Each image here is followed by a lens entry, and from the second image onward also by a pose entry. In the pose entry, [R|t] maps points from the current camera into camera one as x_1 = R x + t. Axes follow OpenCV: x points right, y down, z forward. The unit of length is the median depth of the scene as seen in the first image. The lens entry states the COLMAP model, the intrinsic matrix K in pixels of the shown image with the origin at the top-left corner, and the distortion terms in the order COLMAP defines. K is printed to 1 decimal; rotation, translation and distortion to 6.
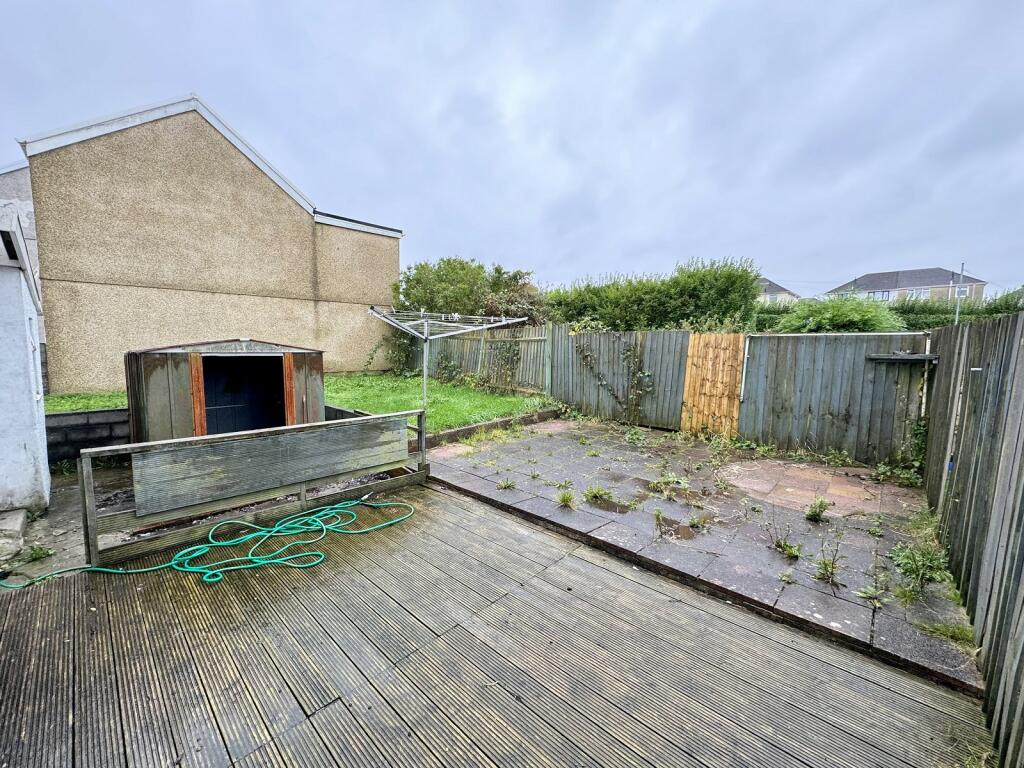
lens RADIAL K [[407.9, 0, 511.0], [0, 407.9, 388.2], [0, 0, 1]] dist [-0.006145, 0.000178]
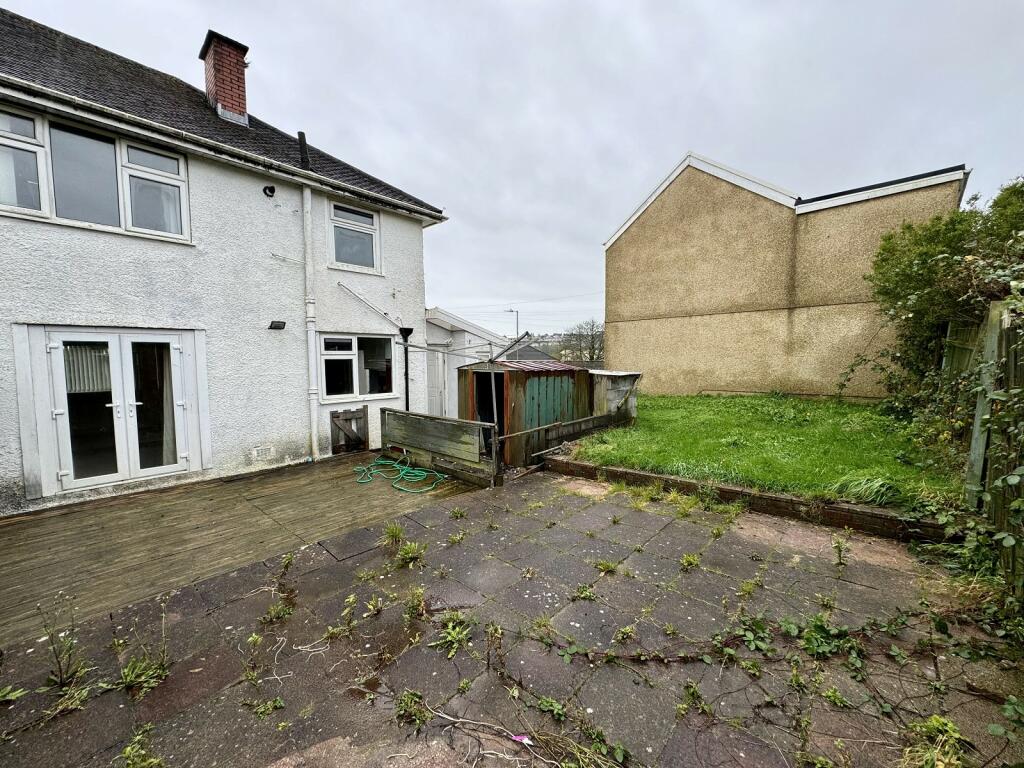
lens RADIAL K [[407.9, 0, 510.3], [0, 407.9, 385.4], [0, 0, 1]] dist [-0.006145, 0.000178]
pose [[0.014562, 0.057113, -0.998262, 0.388055], [-0.094362, 0.993990, 0.055492, -0.051842], [0.995431, 0.093390, 0.019864, 0.449452]]
